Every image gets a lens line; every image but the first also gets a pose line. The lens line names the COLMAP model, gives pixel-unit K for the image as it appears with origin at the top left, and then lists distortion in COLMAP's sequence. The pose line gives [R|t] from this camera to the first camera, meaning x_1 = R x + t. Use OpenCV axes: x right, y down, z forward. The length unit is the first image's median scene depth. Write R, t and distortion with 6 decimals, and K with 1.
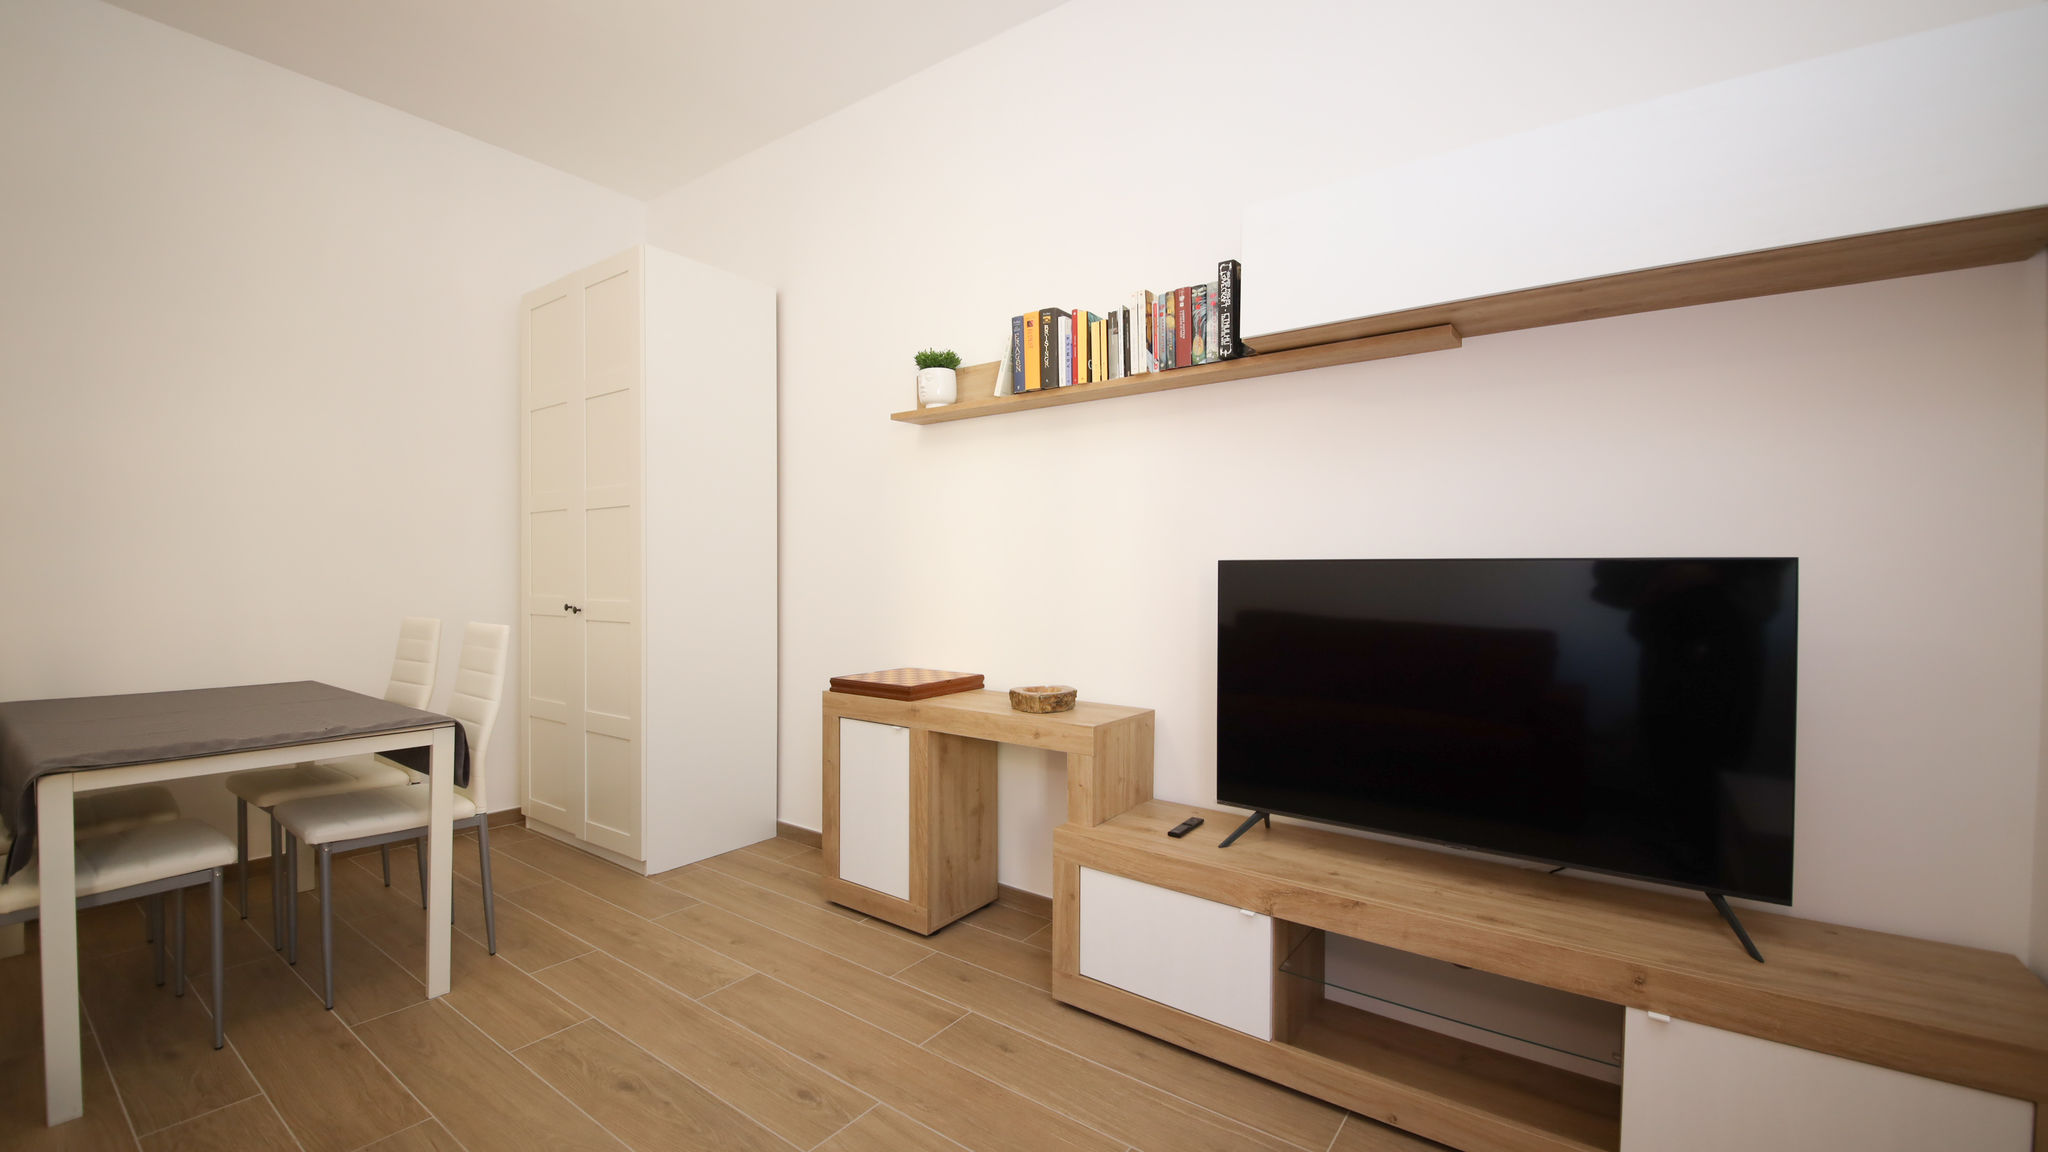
lens RADIAL K [[807.7, 0, 1024.0], [0, 807.7, 576.0], [0, 0, 1]] dist [0.000260, -0.000008]
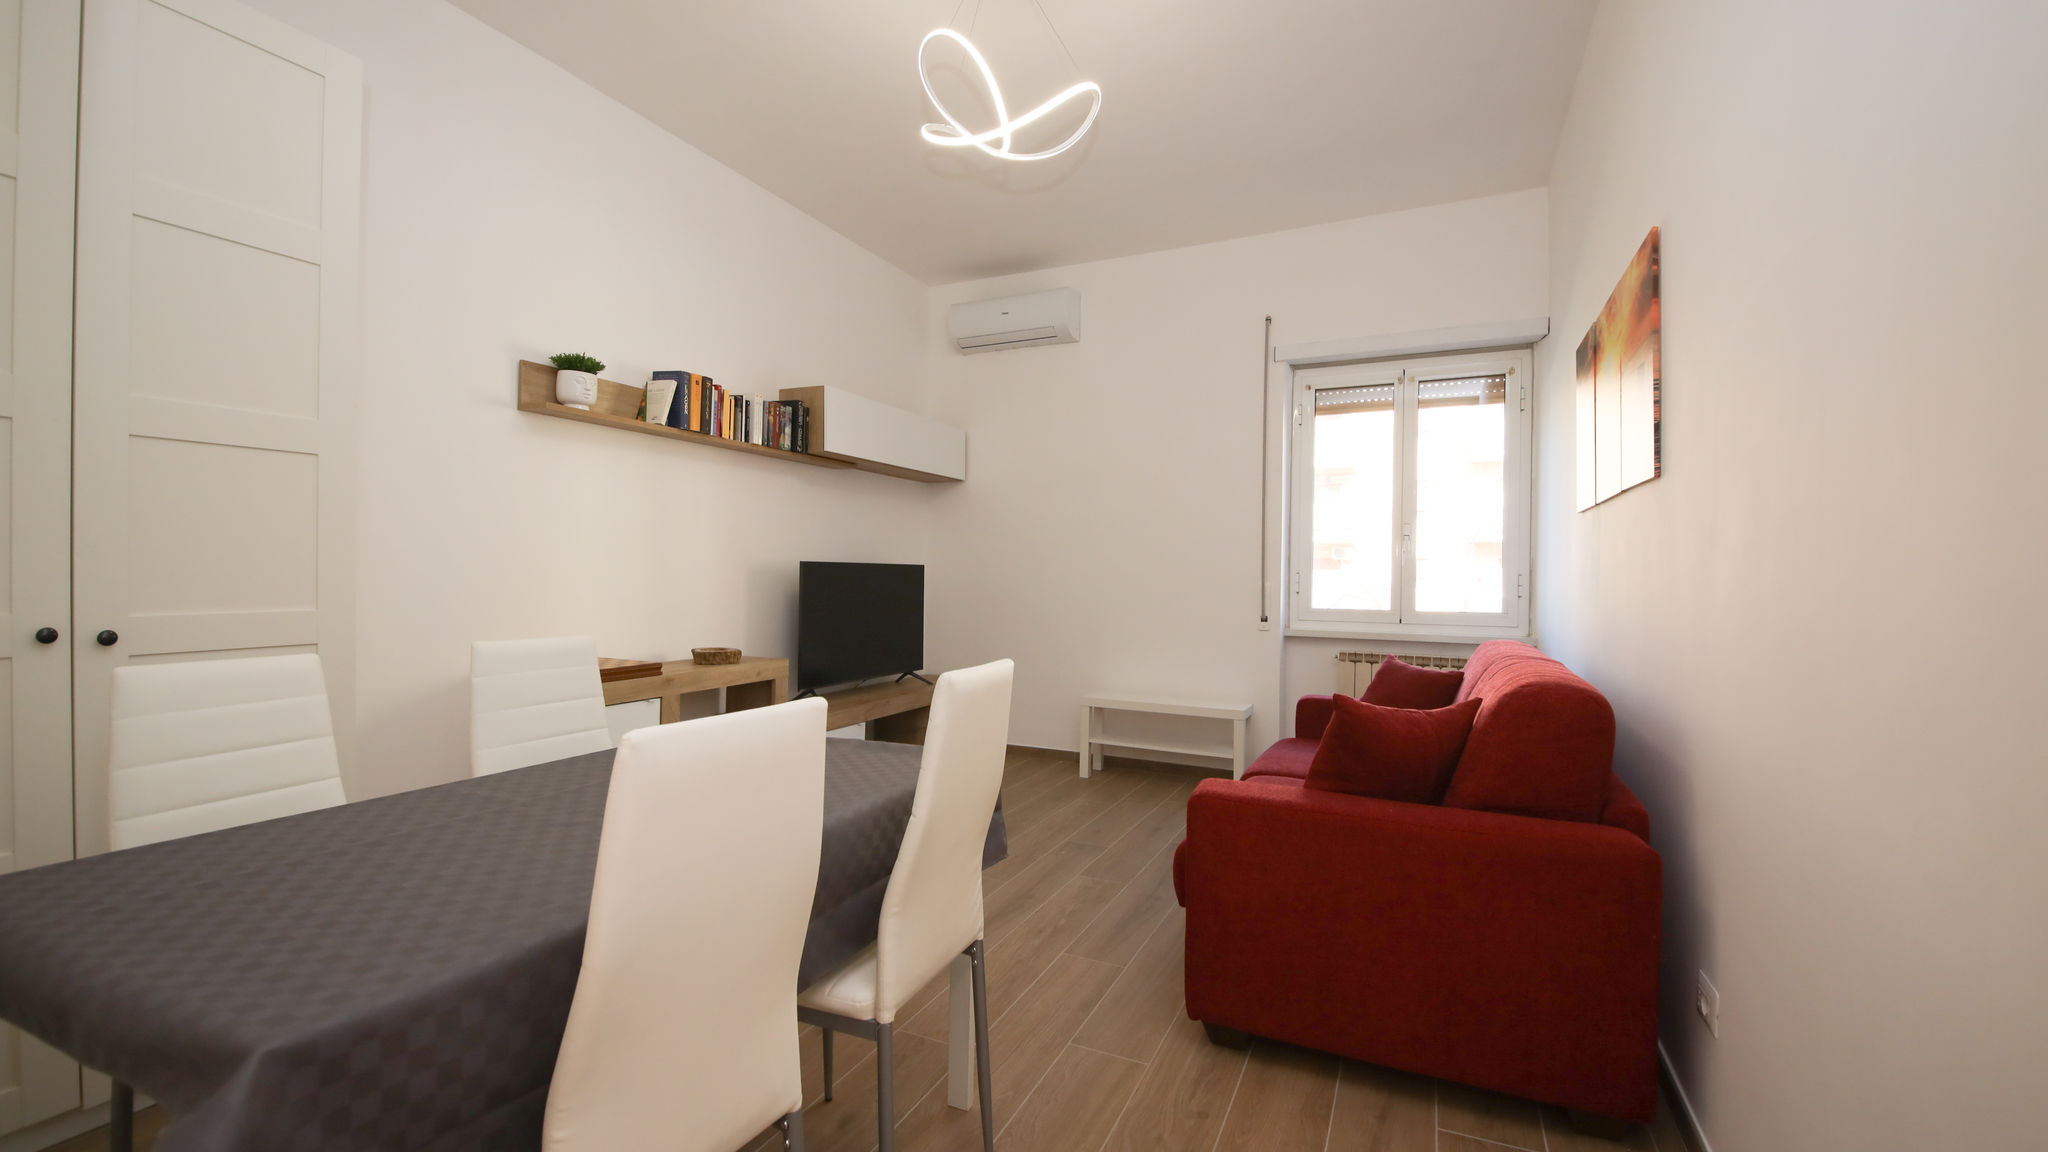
lens RADIAL K [[846.8, 0, 1024.0], [0, 846.8, 576.0], [0, 0, 1]] dist [0.000983, -0.017429]
pose [[-0.208919, -0.006570, 0.977911, -1.527767], [-0.004856, 0.999972, 0.005681, 0.001614], [-0.977921, -0.003562, -0.208945, 0.777402]]
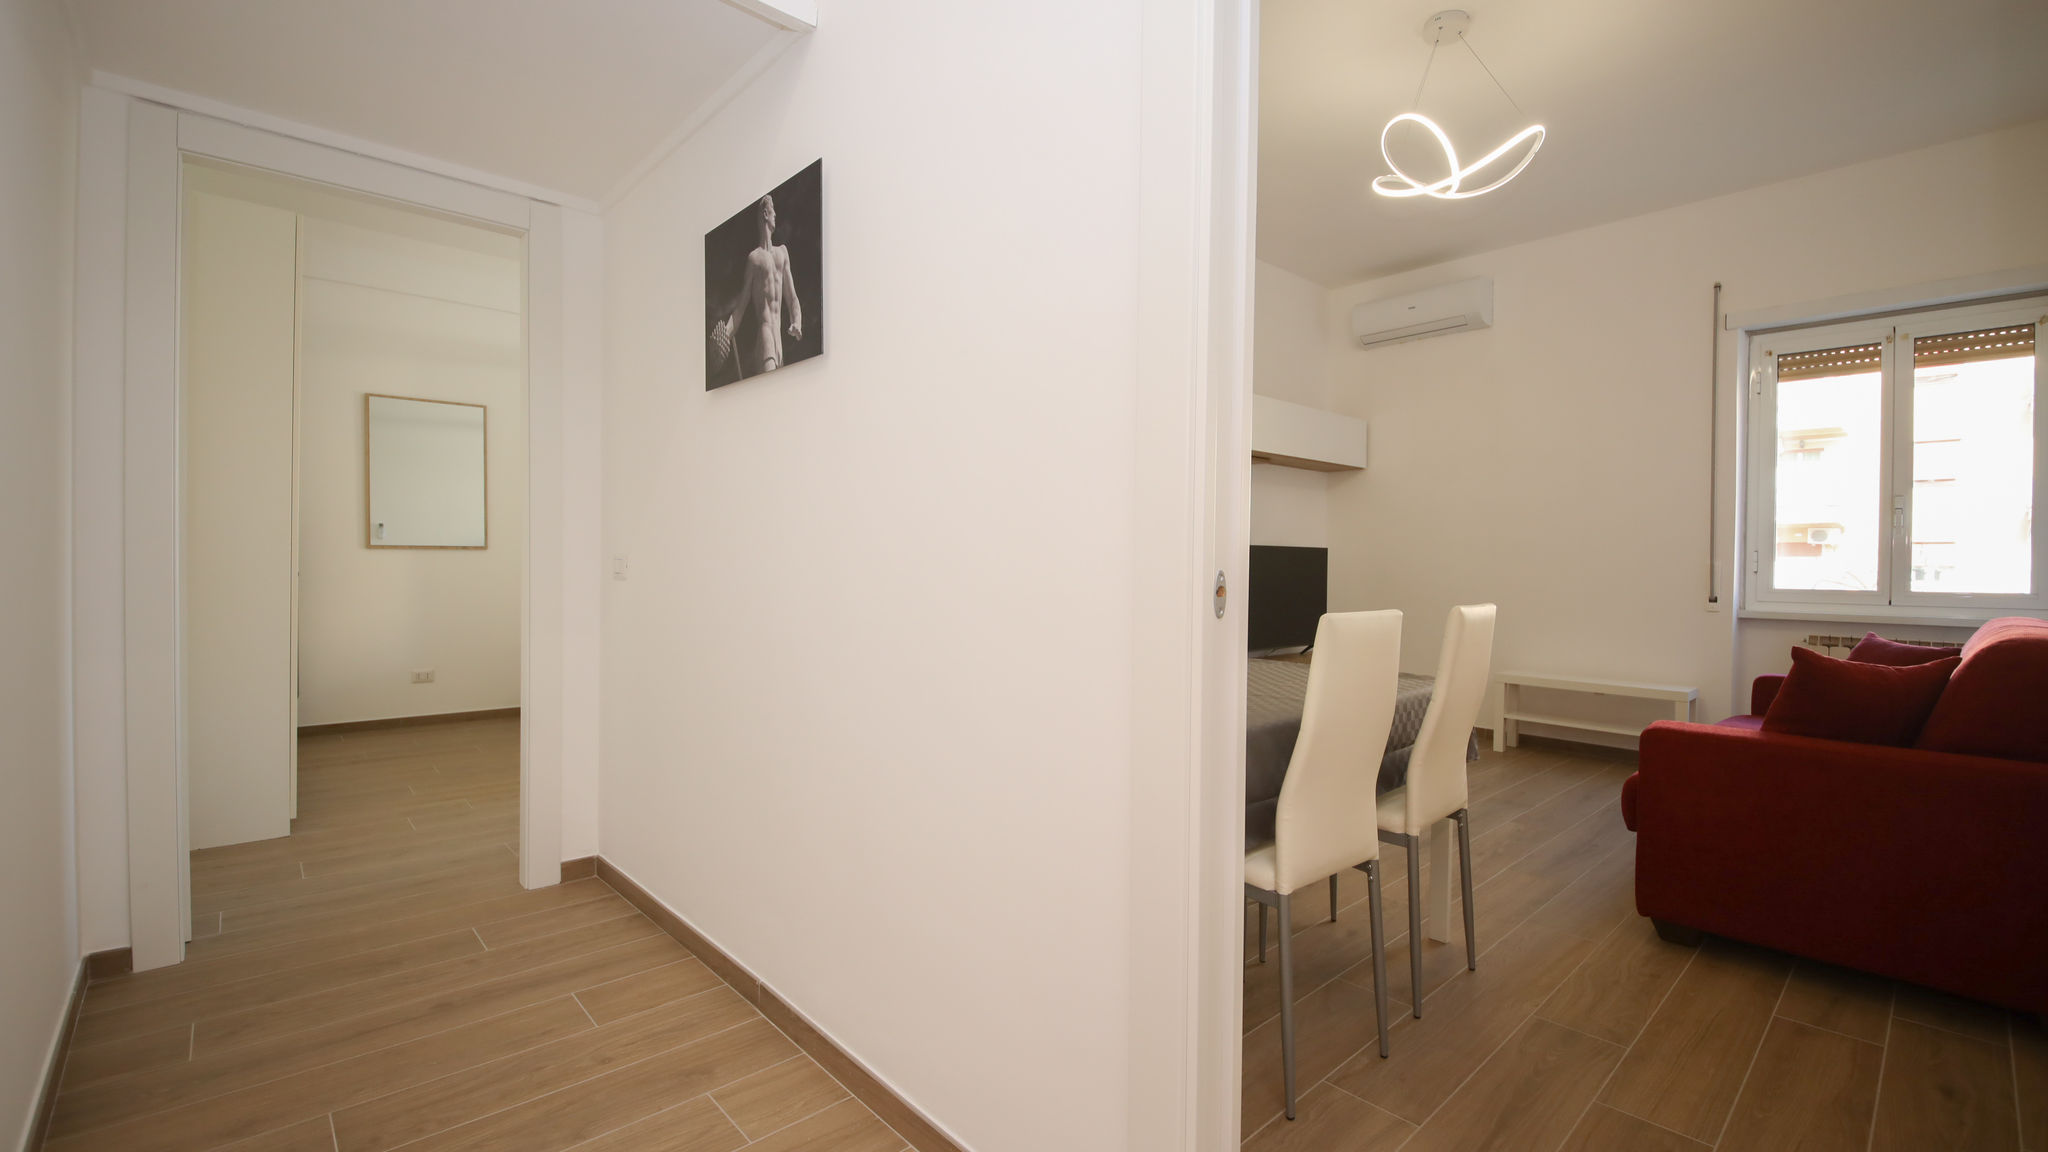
lens RADIAL K [[846.8, 0, 1024.0], [0, 846.8, 576.0], [0, 0, 1]] dist [0.000983, -0.017429]
pose [[0.193378, -0.016167, 0.980991, -1.842913], [0.000327, 0.999865, 0.016413, 0.026554], [-0.981124, -0.002854, 0.193358, 0.957303]]
